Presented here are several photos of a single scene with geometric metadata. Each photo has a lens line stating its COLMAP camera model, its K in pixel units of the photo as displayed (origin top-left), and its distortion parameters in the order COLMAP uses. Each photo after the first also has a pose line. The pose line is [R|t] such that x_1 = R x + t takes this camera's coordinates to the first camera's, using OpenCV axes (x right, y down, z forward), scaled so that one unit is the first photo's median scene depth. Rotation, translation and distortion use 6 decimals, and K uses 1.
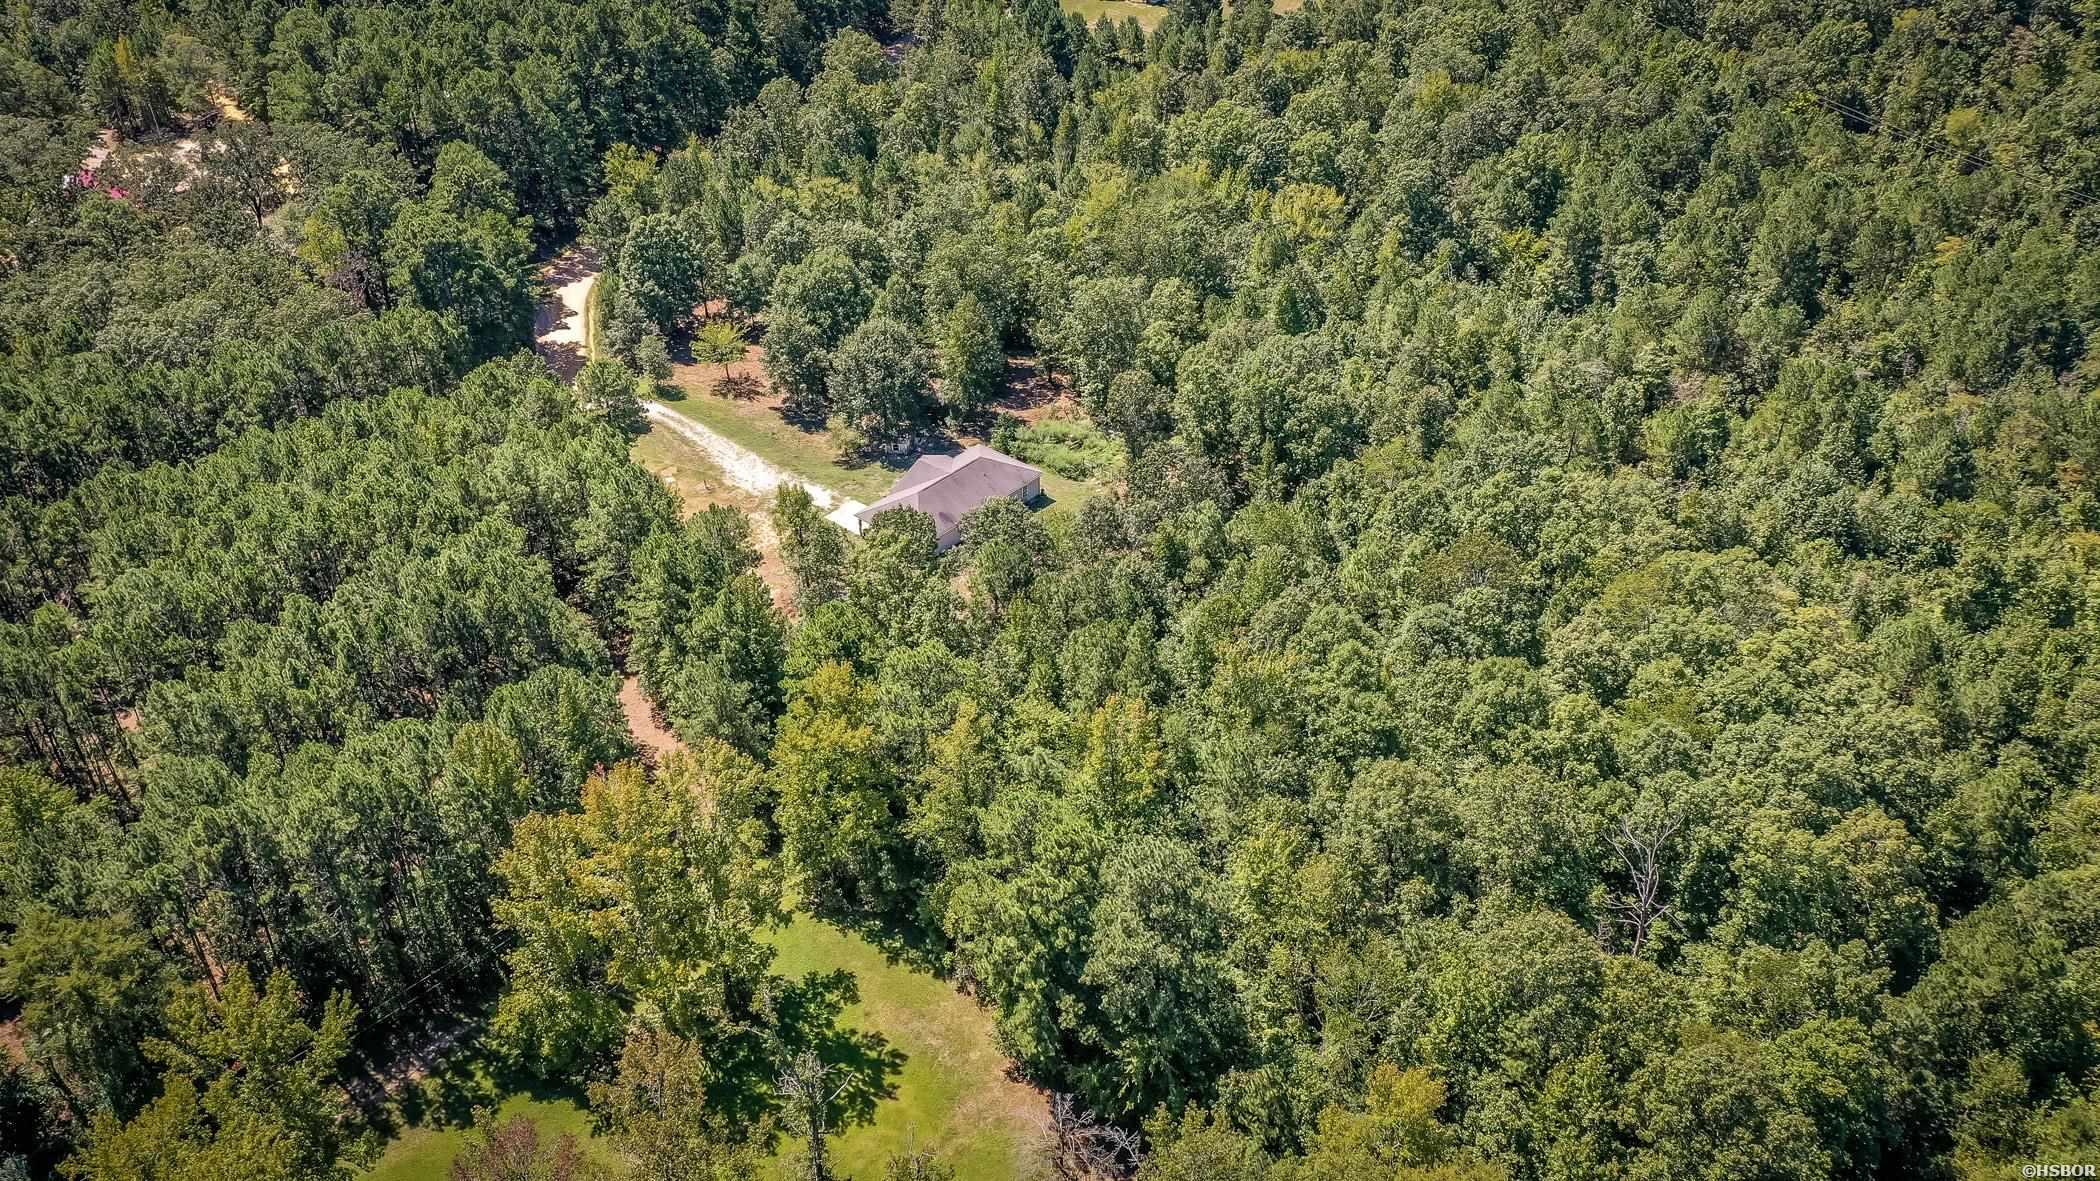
lens RADIAL K [[1665.1, 0, 1049.7], [0, 1665.1, 577.6], [0, 0, 1]] dist [0.026575, 0.002492]
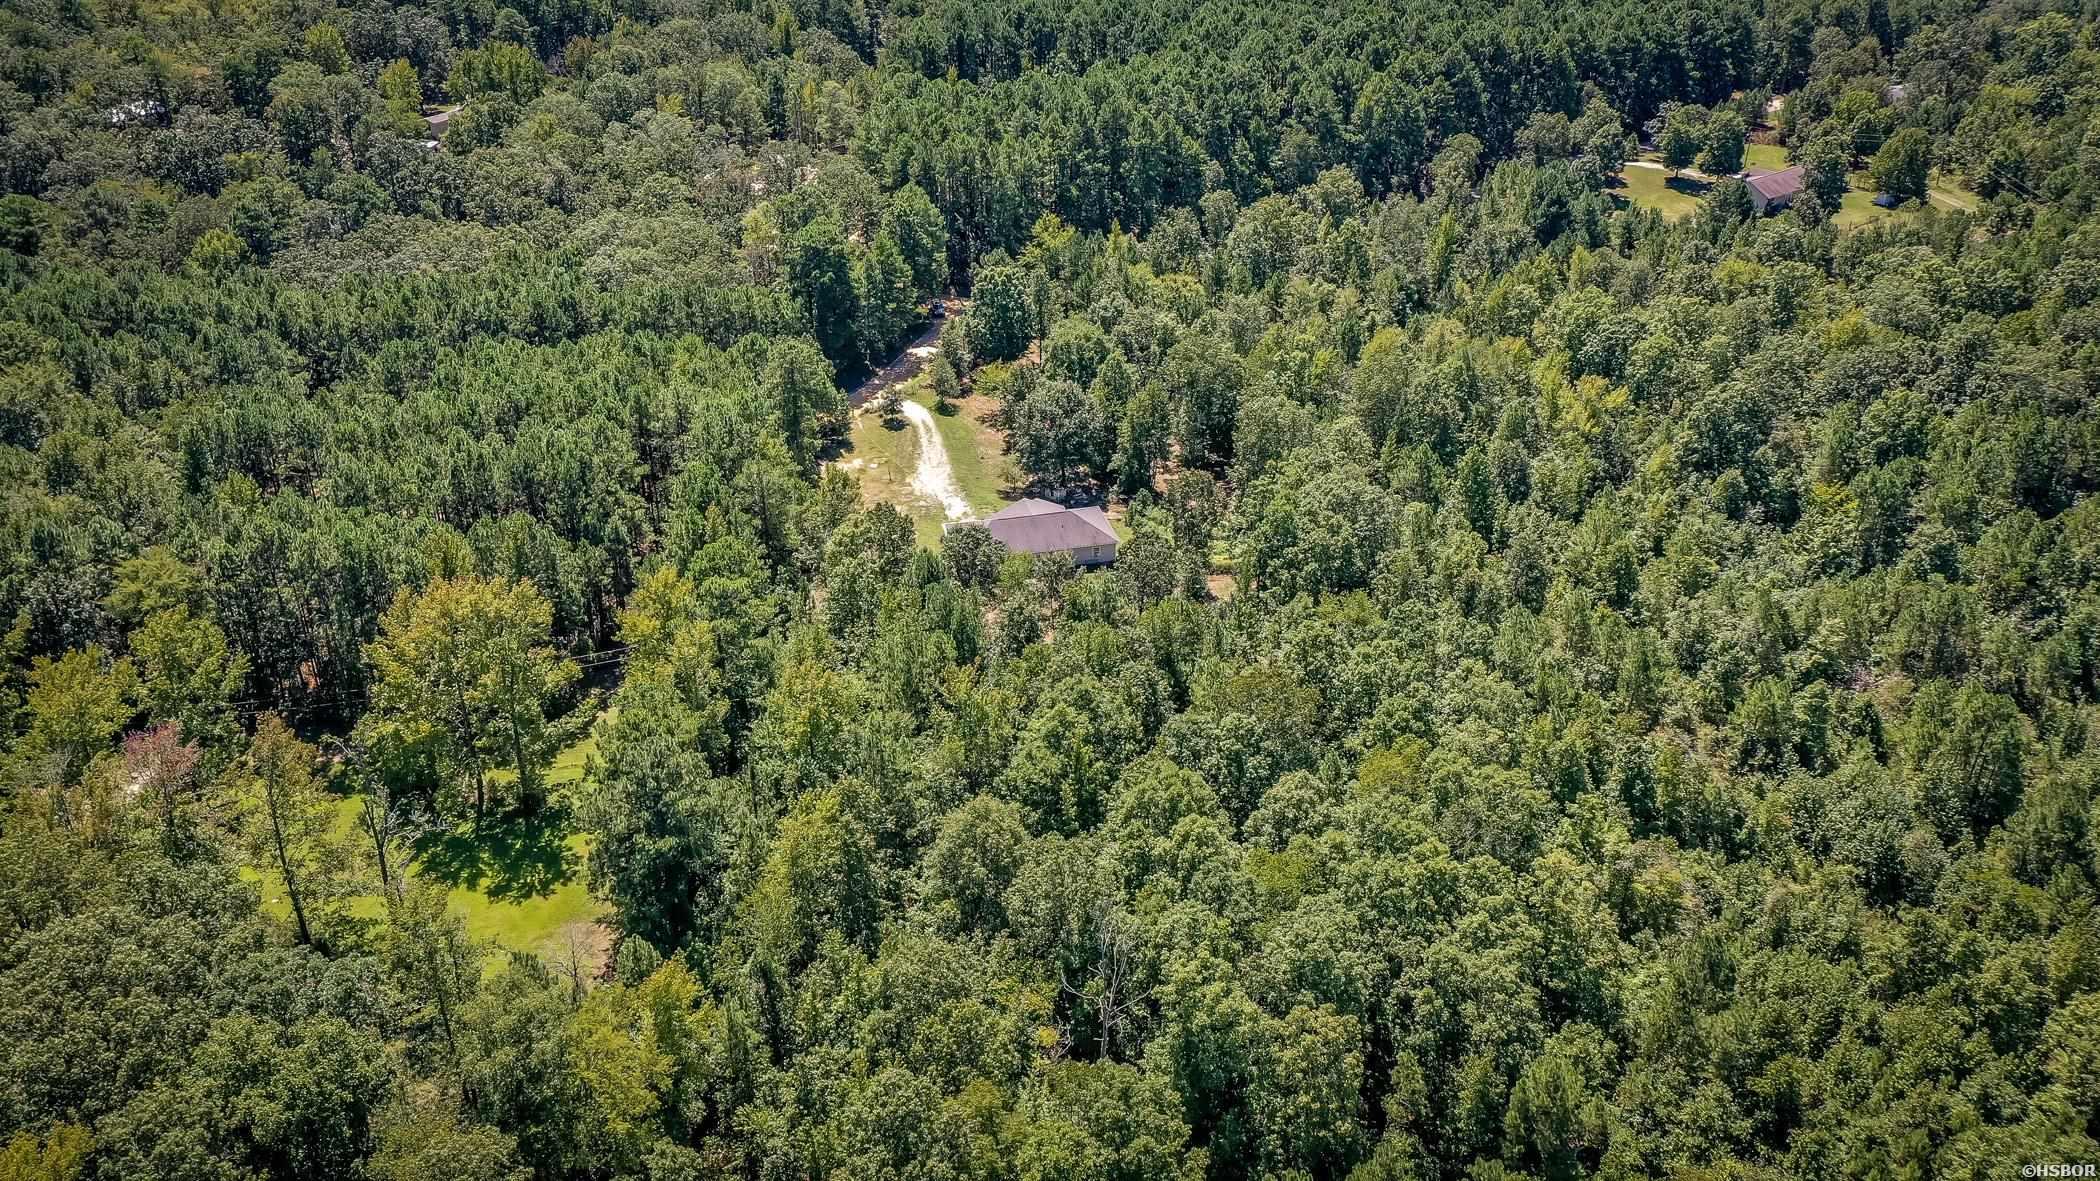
lens RADIAL K [[1665.1, 0, 1049.7], [0, 1665.1, 577.6], [0, 0, 1]] dist [0.026575, 0.002492]
pose [[0.816875, 0.288511, -0.499477, 0.447441], [-0.331449, 0.943469, 0.002900, -0.025186], [0.472077, 0.163182, 0.866323, 0.031059]]
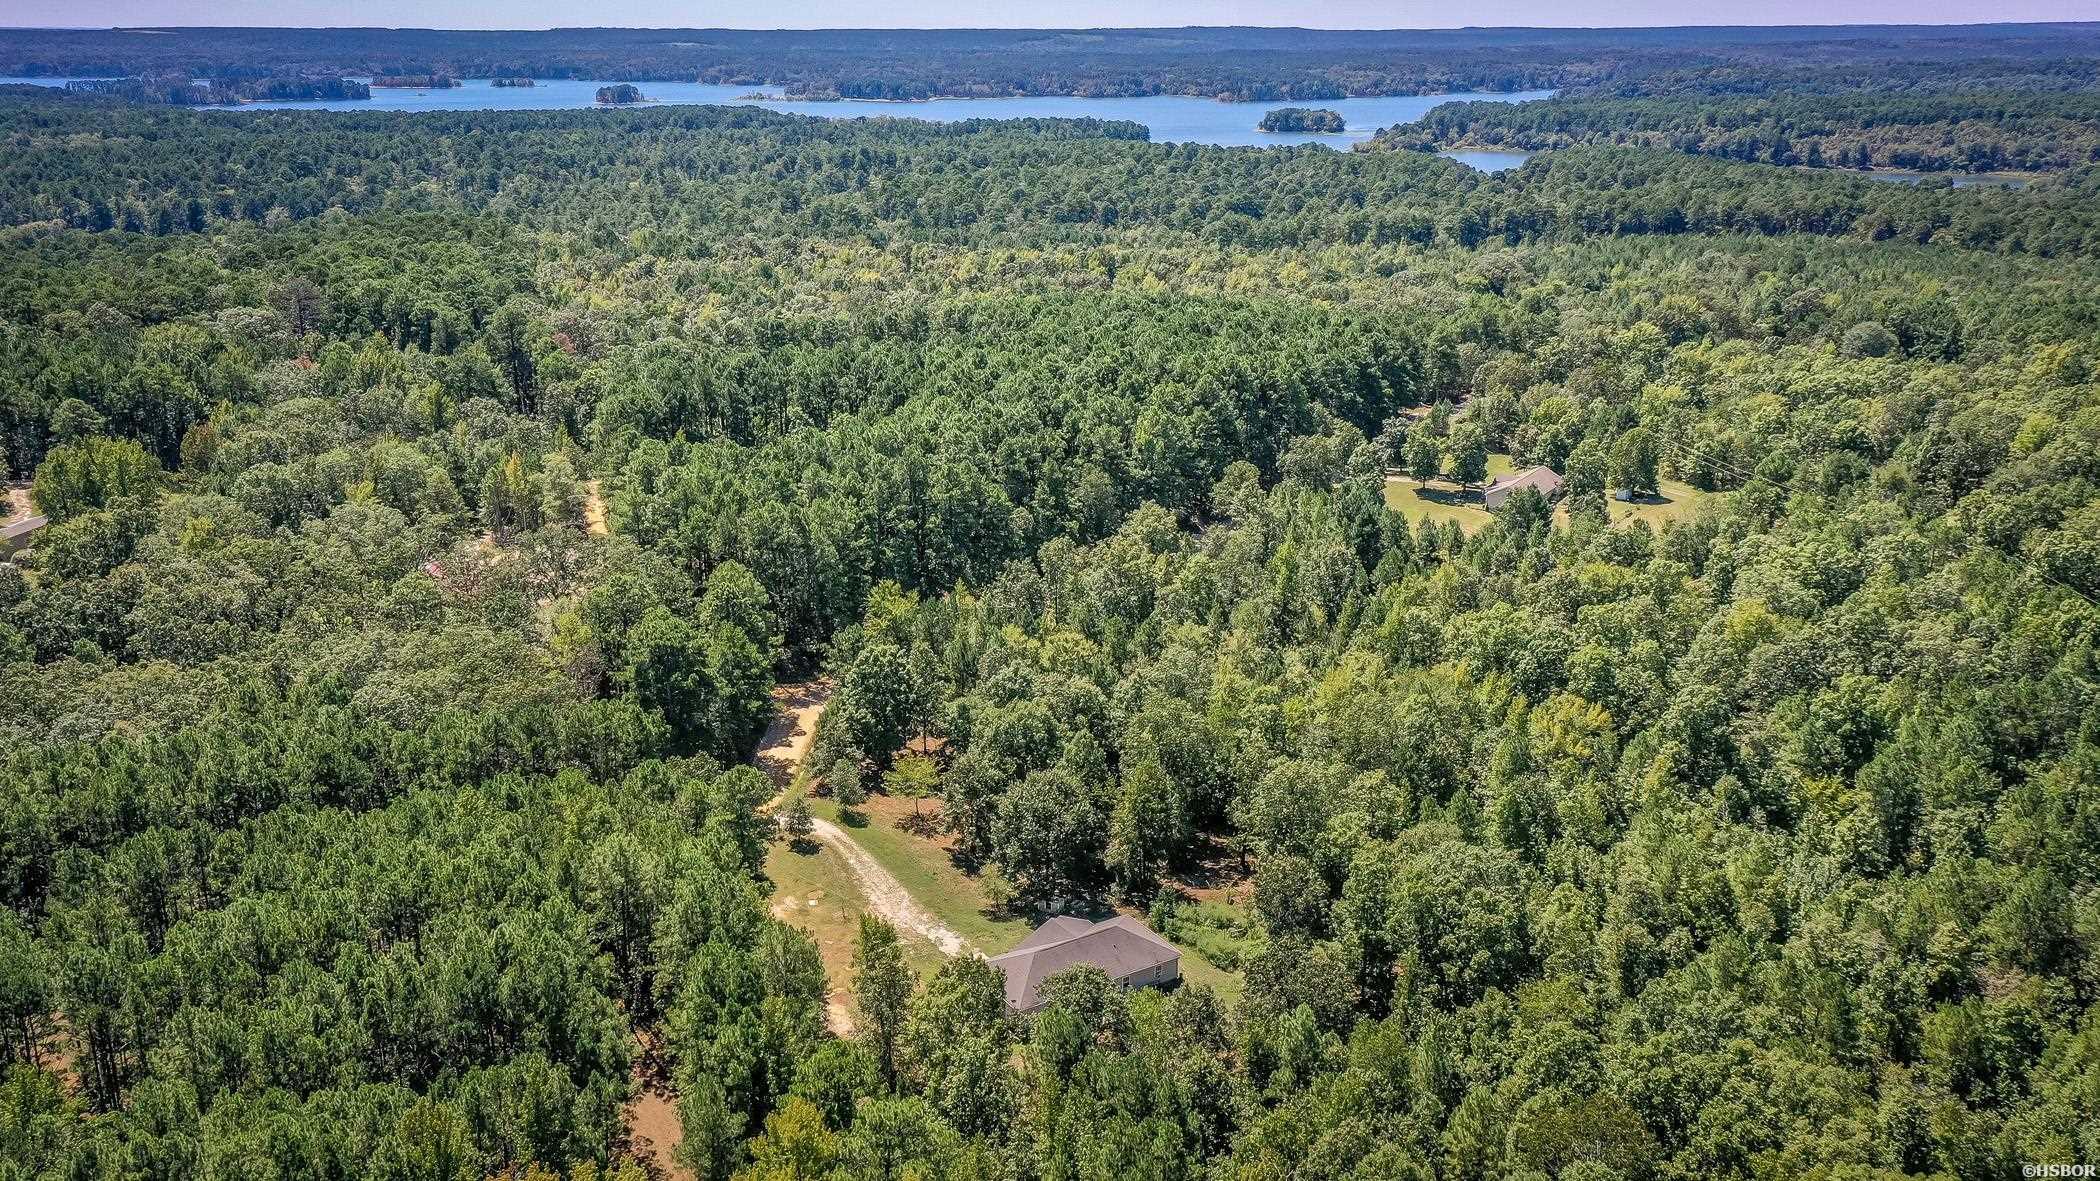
lens RADIAL K [[1725.7, 0, 1054.8], [0, 1725.7, 584.3], [0, 0, 1]] dist [0.021354, -0.003091]
pose [[0.958782, 0.101344, -0.265456, 0.140127], [-0.172510, 0.949963, -0.260405, 0.002590], [0.225783, 0.295465, 0.928290, 0.037776]]
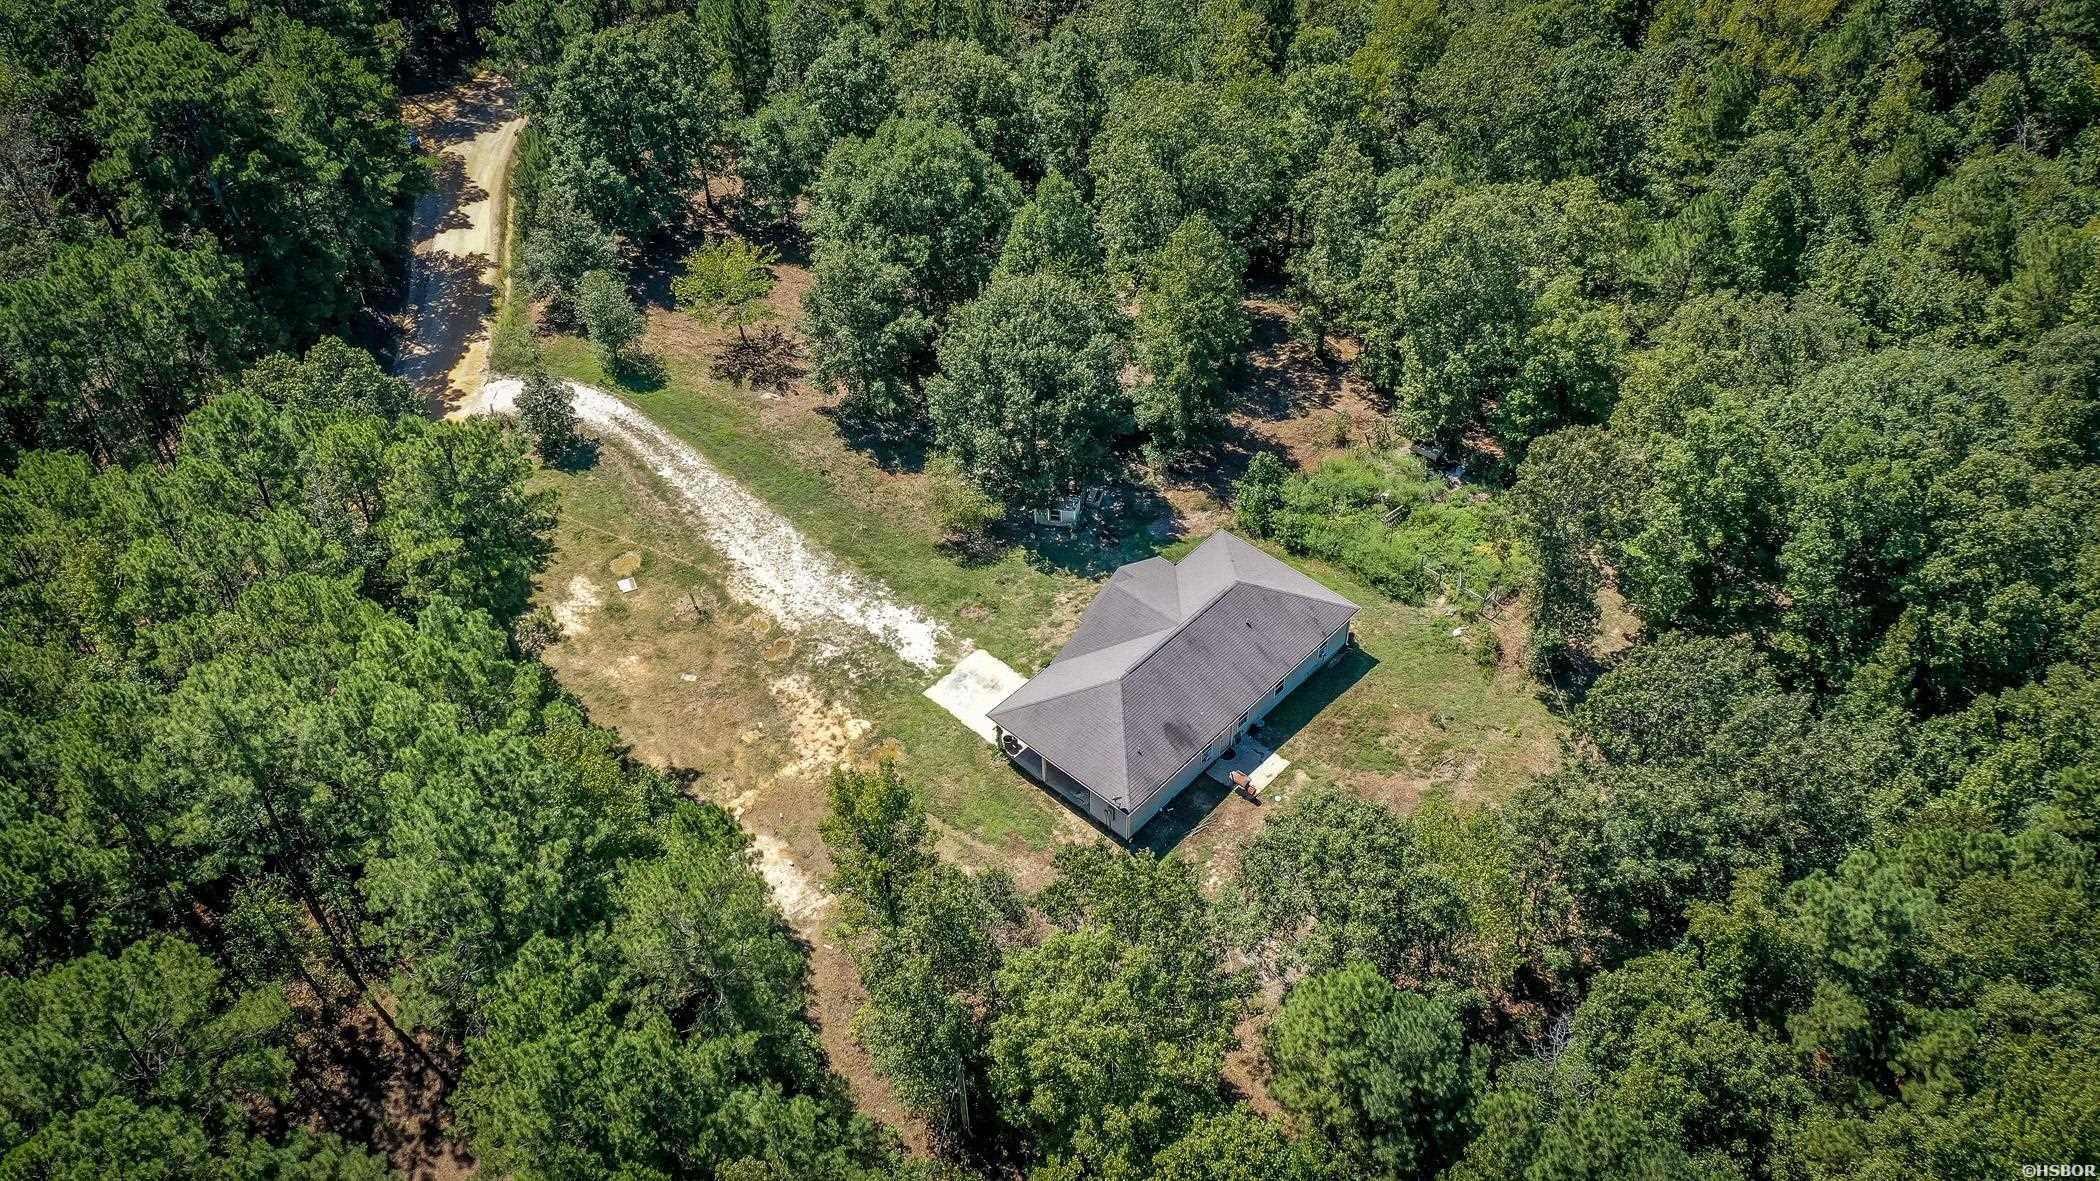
lens RADIAL K [[1665.1, 0, 1049.7], [0, 1665.1, 577.6], [0, 0, 1]] dist [0.026575, 0.002492]
pose [[0.999338, 0.023067, -0.028141, -0.072266], [-0.018378, 0.987465, 0.156763, -0.130284], [0.031405, -0.156142, 0.987235, 0.438603]]
